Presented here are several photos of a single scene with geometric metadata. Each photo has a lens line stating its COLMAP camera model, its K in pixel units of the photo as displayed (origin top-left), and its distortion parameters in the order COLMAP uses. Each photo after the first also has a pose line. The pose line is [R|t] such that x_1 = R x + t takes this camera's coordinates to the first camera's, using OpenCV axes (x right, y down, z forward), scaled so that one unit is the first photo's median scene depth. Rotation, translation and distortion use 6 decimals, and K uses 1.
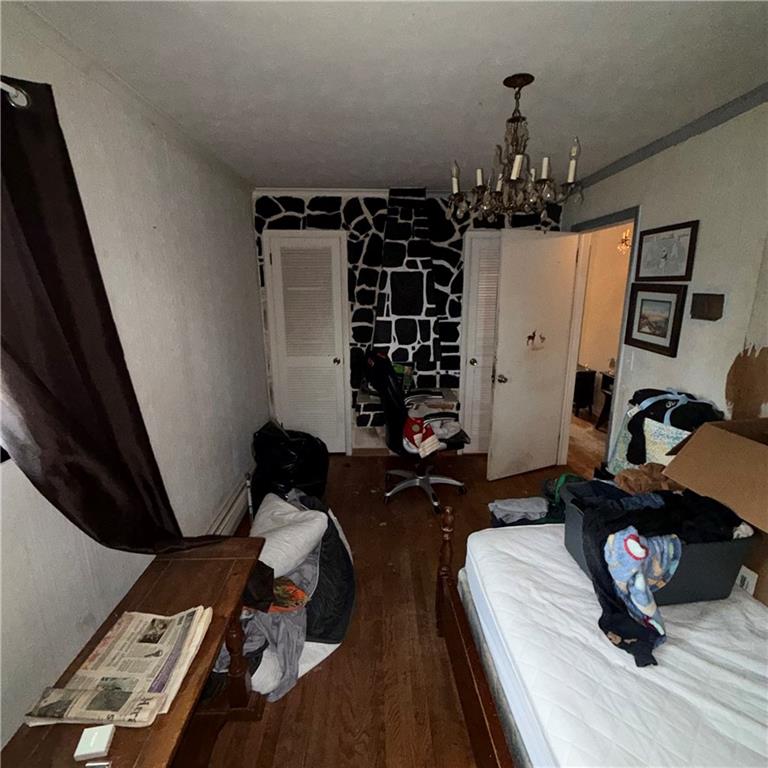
lens RADIAL K [[406.9, 0, 386.6], [0, 406.9, 379.6], [0, 0, 1]] dist [0.000359, -0.000260]
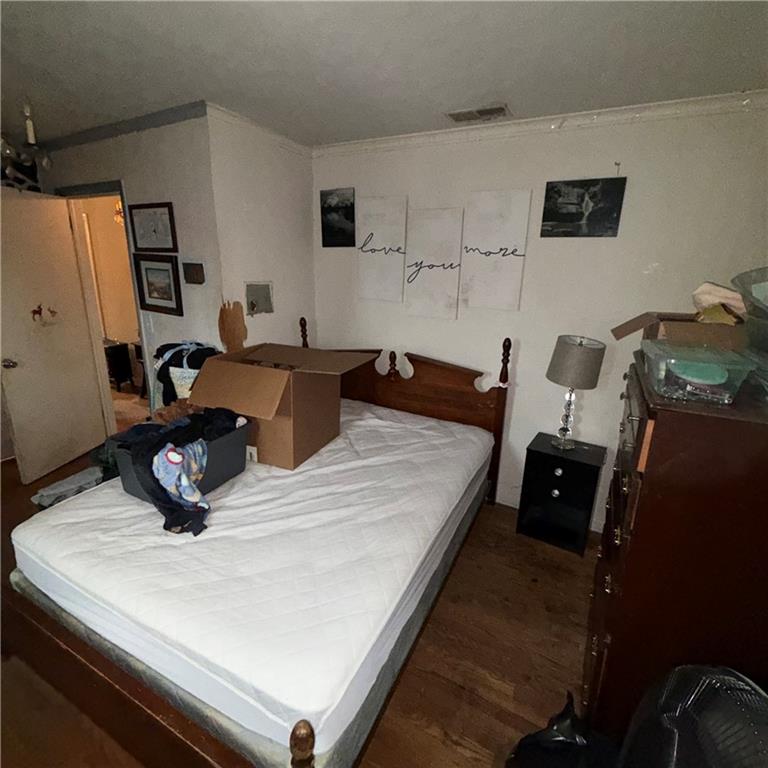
lens RADIAL K [[406.9, 0, 384.6], [0, 406.9, 381.0], [0, 0, 1]] dist [0.000359, -0.000260]
pose [[0.510292, -0.217046, 0.832162, -0.045990], [0.166317, 0.974268, 0.152122, 0.054795], [-0.843766, 0.060776, 0.533260, -0.166978]]
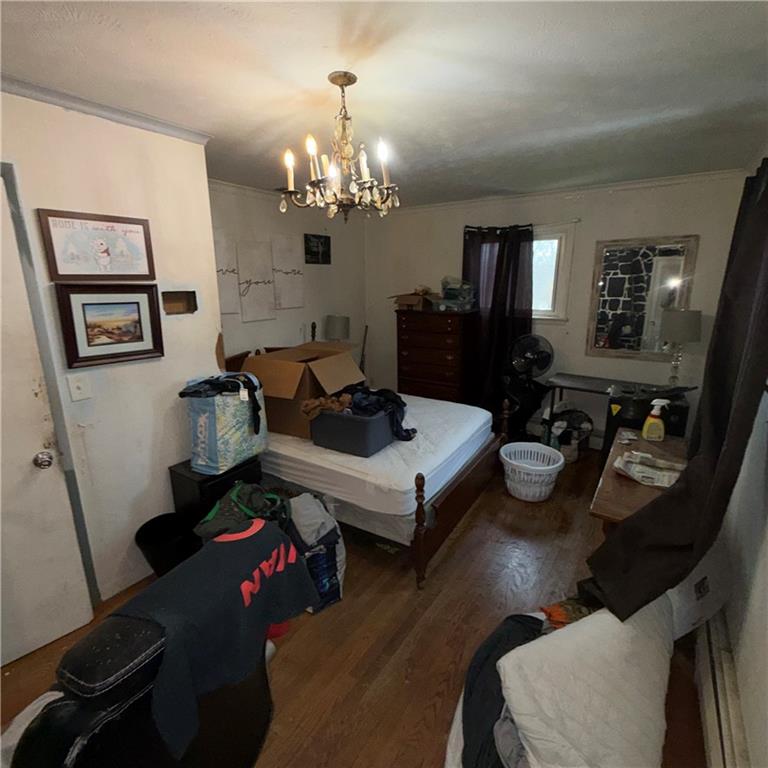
lens RADIAL K [[406.9, 0, 382.9], [0, 406.9, 381.1], [0, 0, 1]] dist [0.000359, -0.000260]
pose [[-0.804501, -0.137768, 0.577752, -0.345844], [0.145740, 0.897202, 0.416880, -0.367032], [-0.575793, 0.419582, -0.701722, 1.536554]]
